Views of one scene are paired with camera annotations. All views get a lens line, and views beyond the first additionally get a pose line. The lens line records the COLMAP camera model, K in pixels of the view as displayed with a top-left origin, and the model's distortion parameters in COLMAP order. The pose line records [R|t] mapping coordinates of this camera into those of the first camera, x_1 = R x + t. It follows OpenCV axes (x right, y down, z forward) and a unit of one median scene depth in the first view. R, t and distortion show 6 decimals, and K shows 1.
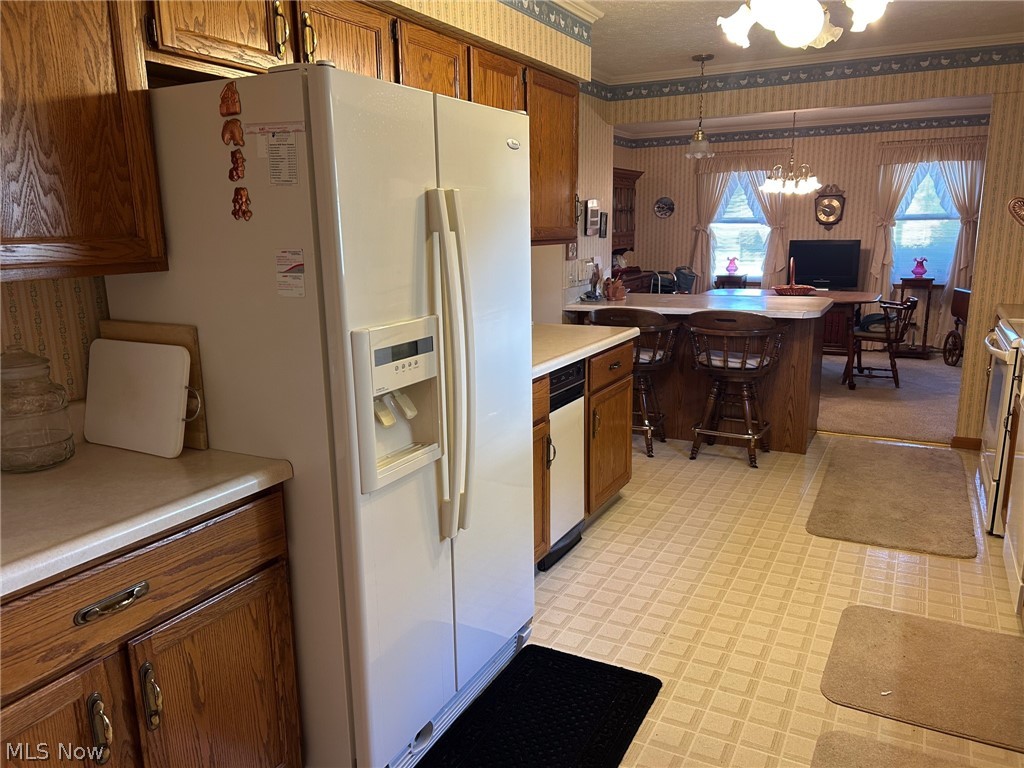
lens RADIAL K [[789.0, 0, 510.7], [0, 789.0, 392.1], [0, 0, 1]] dist [0.058406, -0.059465]
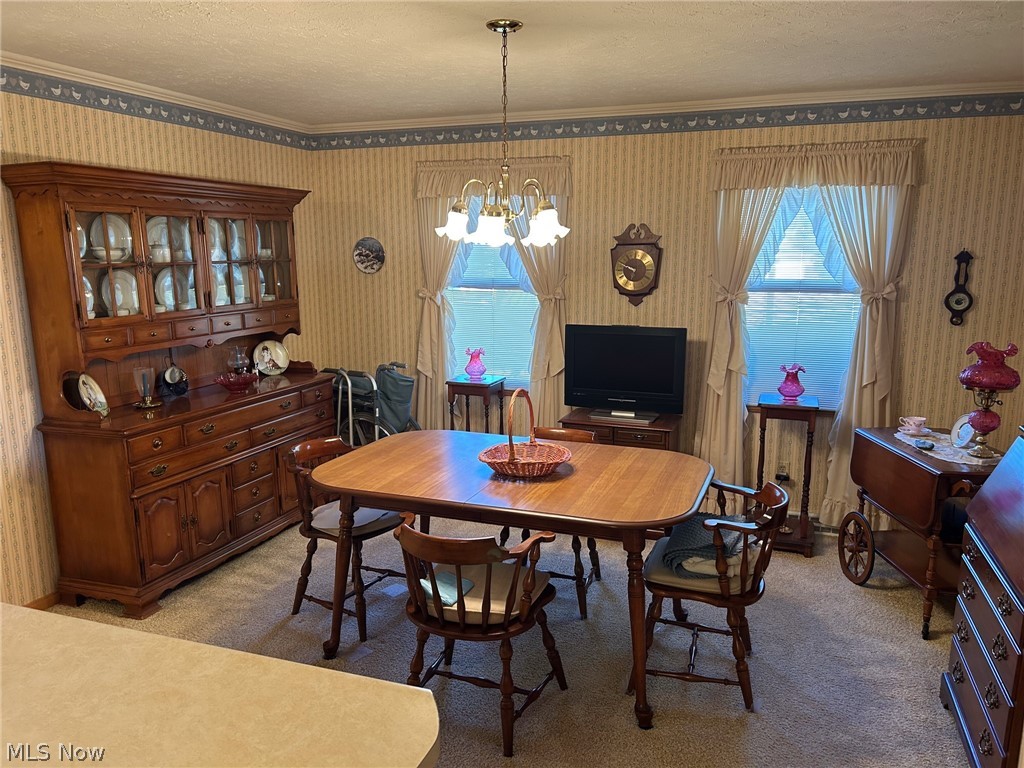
lens RADIAL K [[789.0, 0, 512.4], [0, 789.0, 391.2], [0, 0, 1]] dist [0.058406, -0.059465]
pose [[0.991597, -0.007811, 0.129129, 0.267647], [0.012009, 0.999423, -0.031764, -0.140243], [-0.128806, 0.033048, 0.991119, 0.515448]]
